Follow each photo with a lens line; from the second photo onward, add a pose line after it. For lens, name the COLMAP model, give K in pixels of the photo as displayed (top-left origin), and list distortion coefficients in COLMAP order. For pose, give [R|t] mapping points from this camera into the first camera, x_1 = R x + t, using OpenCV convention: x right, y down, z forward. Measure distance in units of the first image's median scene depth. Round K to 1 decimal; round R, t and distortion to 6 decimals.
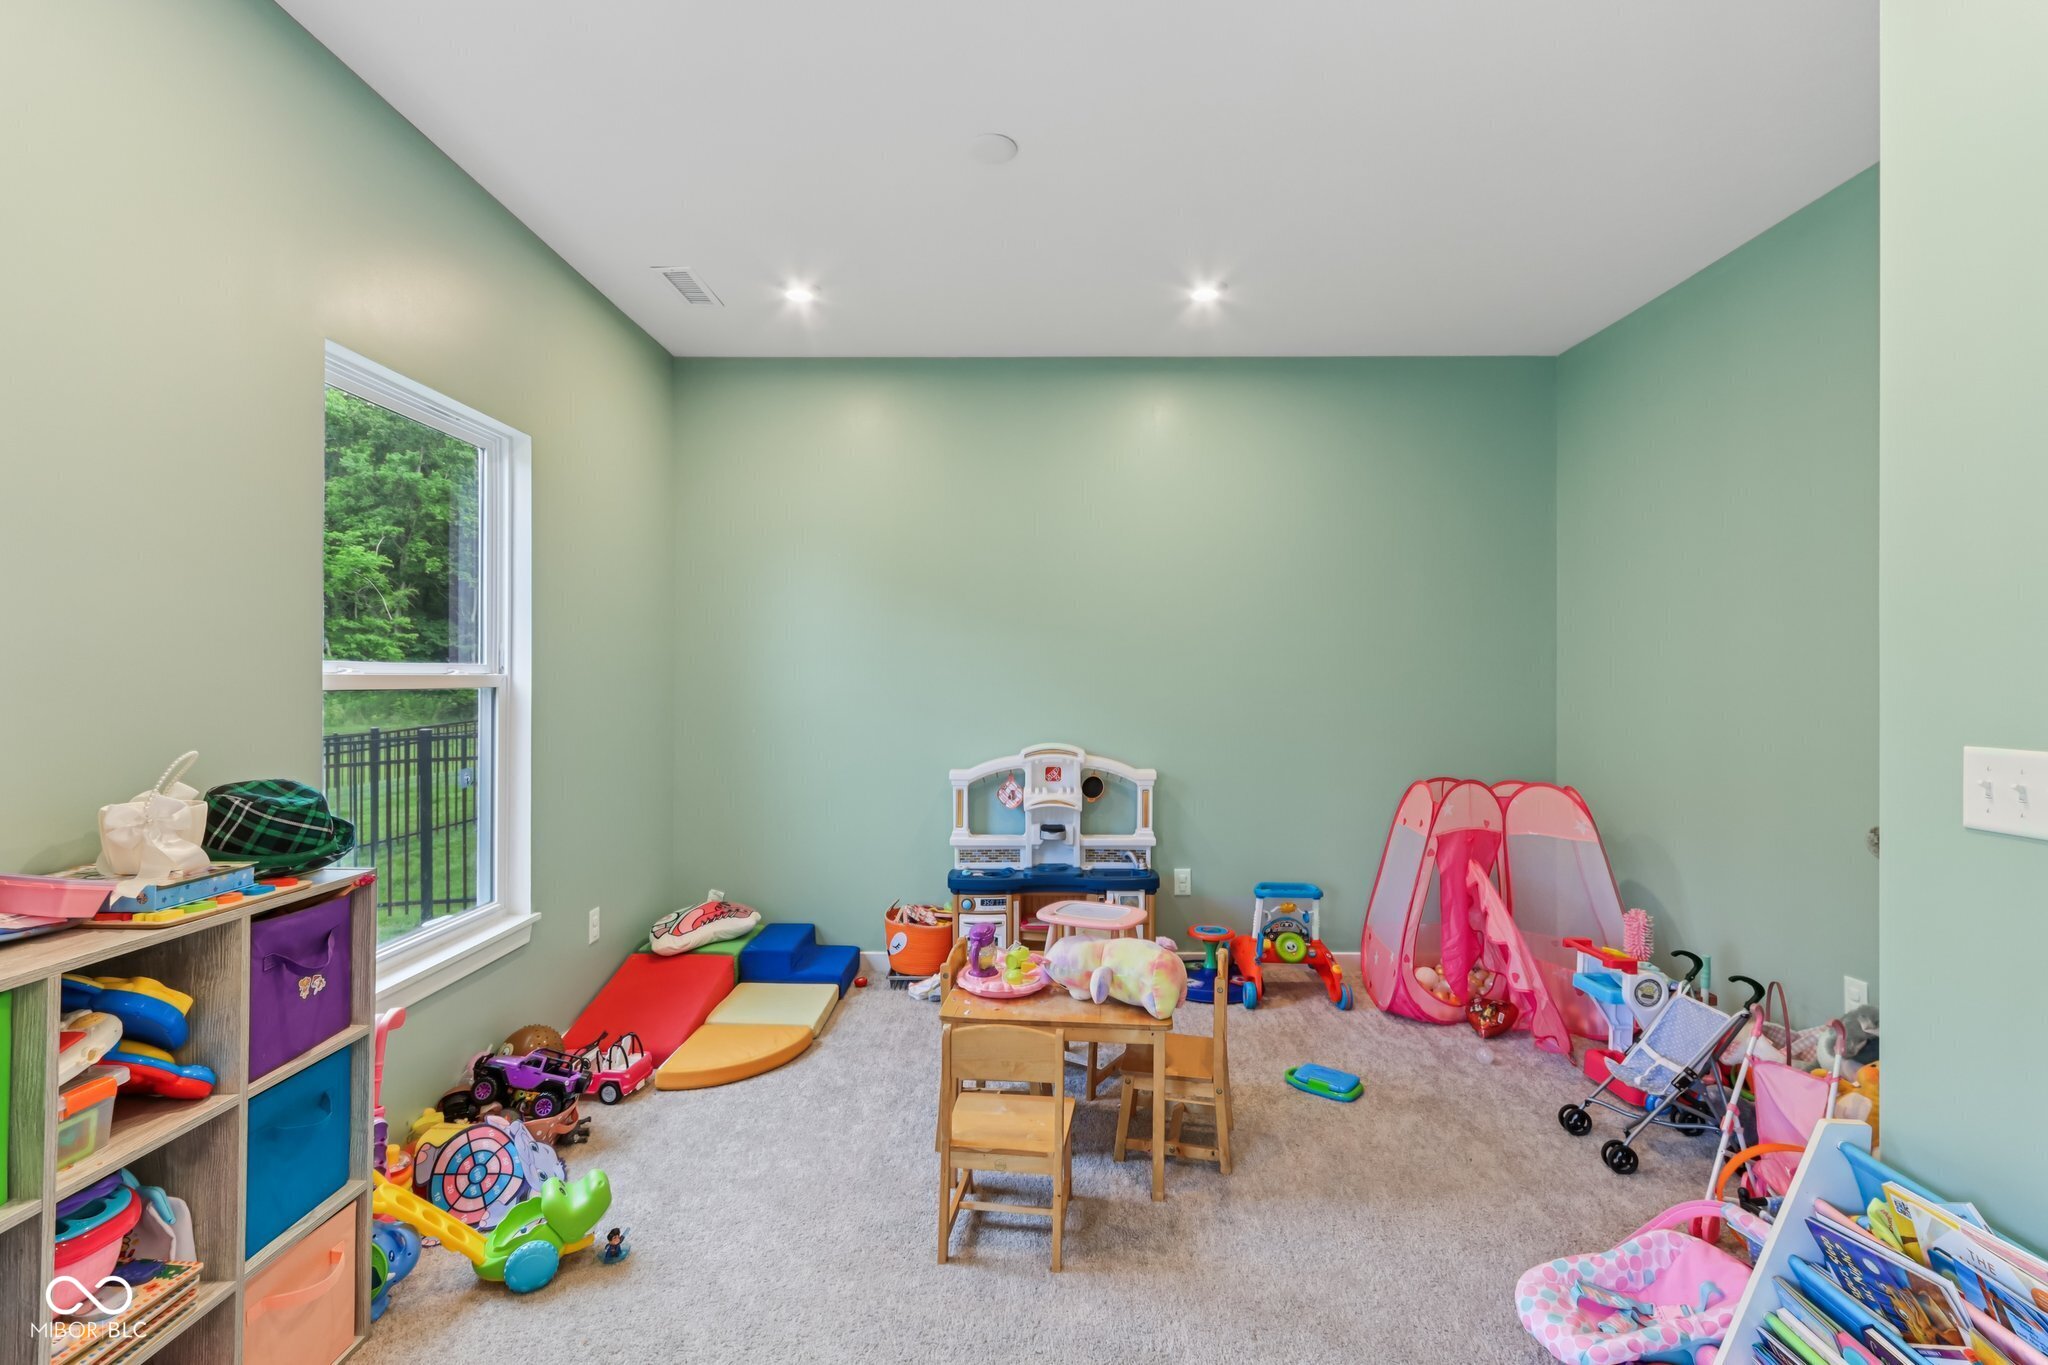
lens RADIAL K [[957.0, 0, 1024.6], [0, 957.0, 683.9], [0, 0, 1]] dist [0.004262, 0.000409]
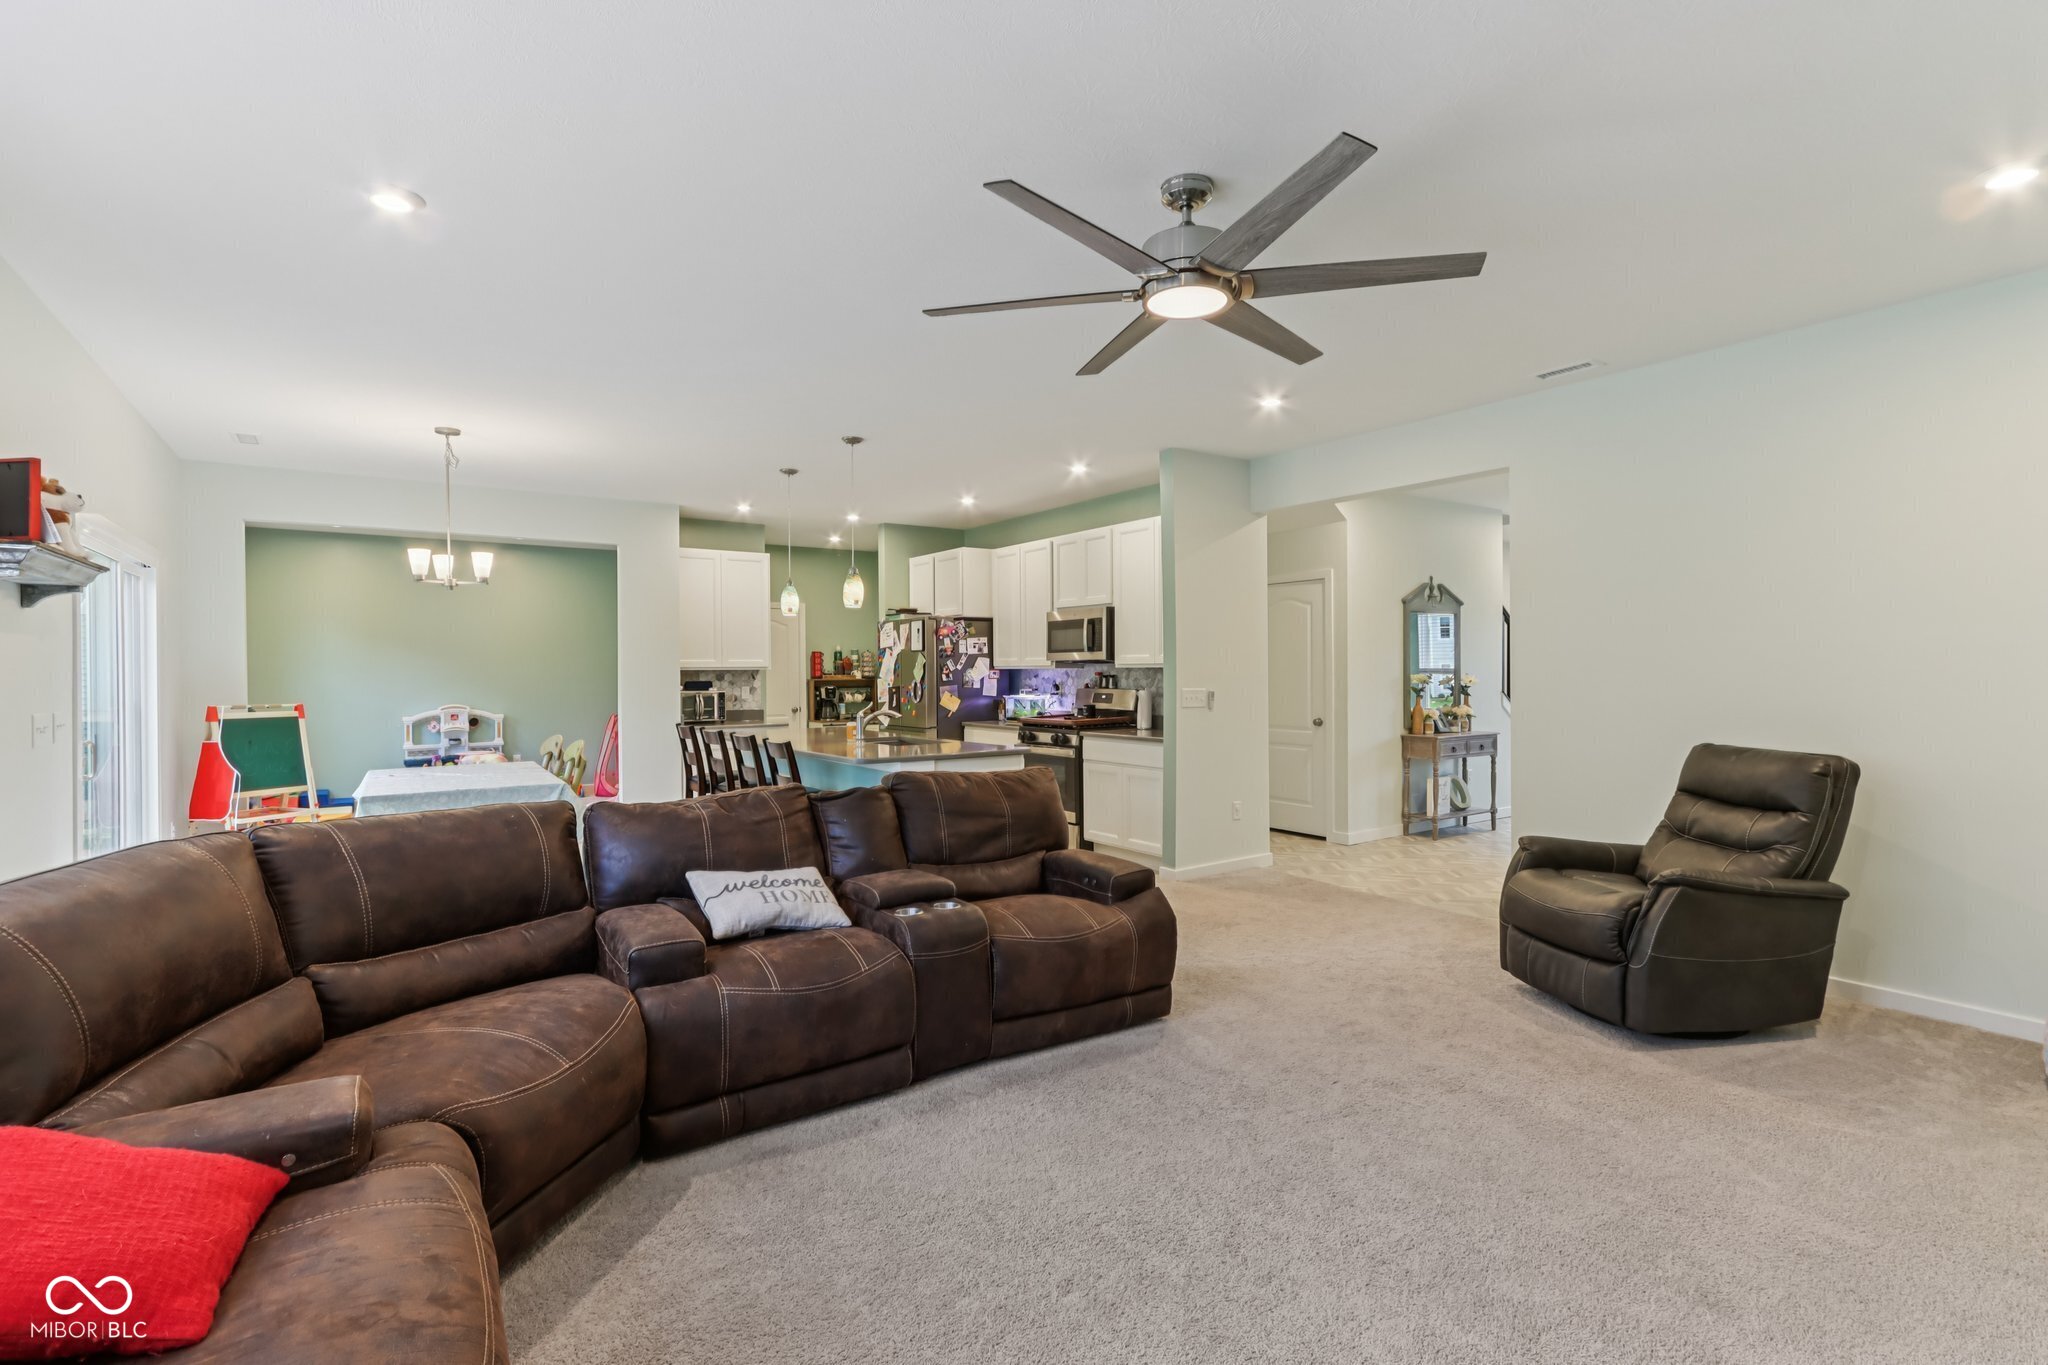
lens RADIAL K [[957.0, 0, 1021.8], [0, 957.0, 676.4], [0, 0, 1]] dist [0.004262, 0.000409]
pose [[0.824790, -0.007515, 0.565390, -0.156236], [0.007449, 0.999969, 0.002425, -0.002860], [-0.565391, 0.002211, 0.824820, -1.794405]]
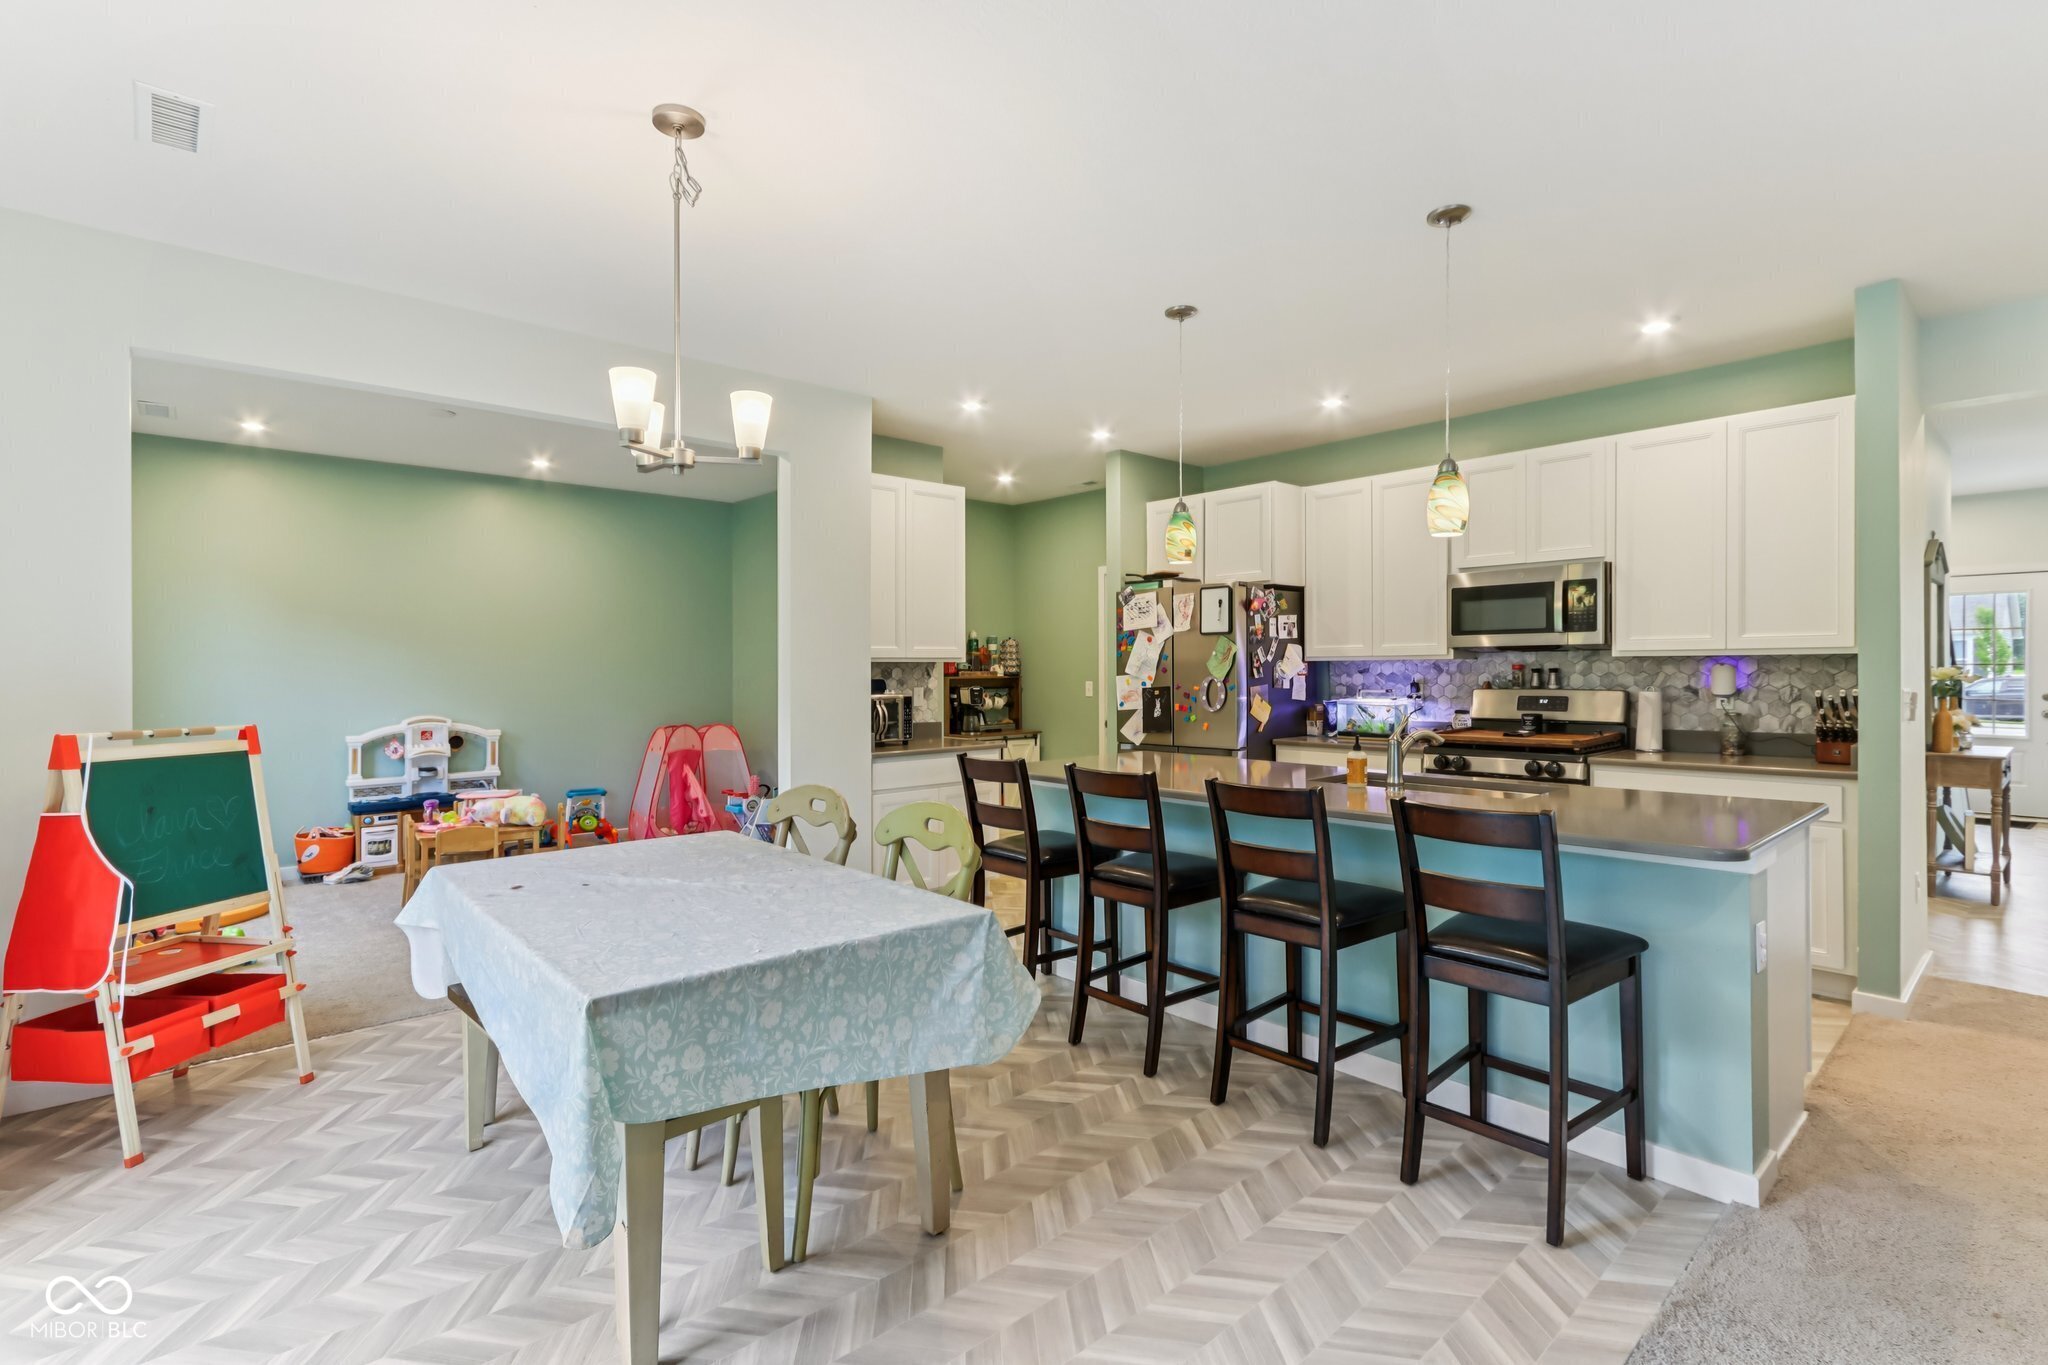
lens RADIAL K [[957.0, 0, 1026.8], [0, 957.0, 673.8], [0, 0, 1]] dist [0.004262, 0.000409]
pose [[0.743090, -0.006716, 0.669157, -0.294917], [0.008274, 0.999965, 0.000848, 0.000226], [-0.669140, 0.004907, 0.743120, -0.839201]]
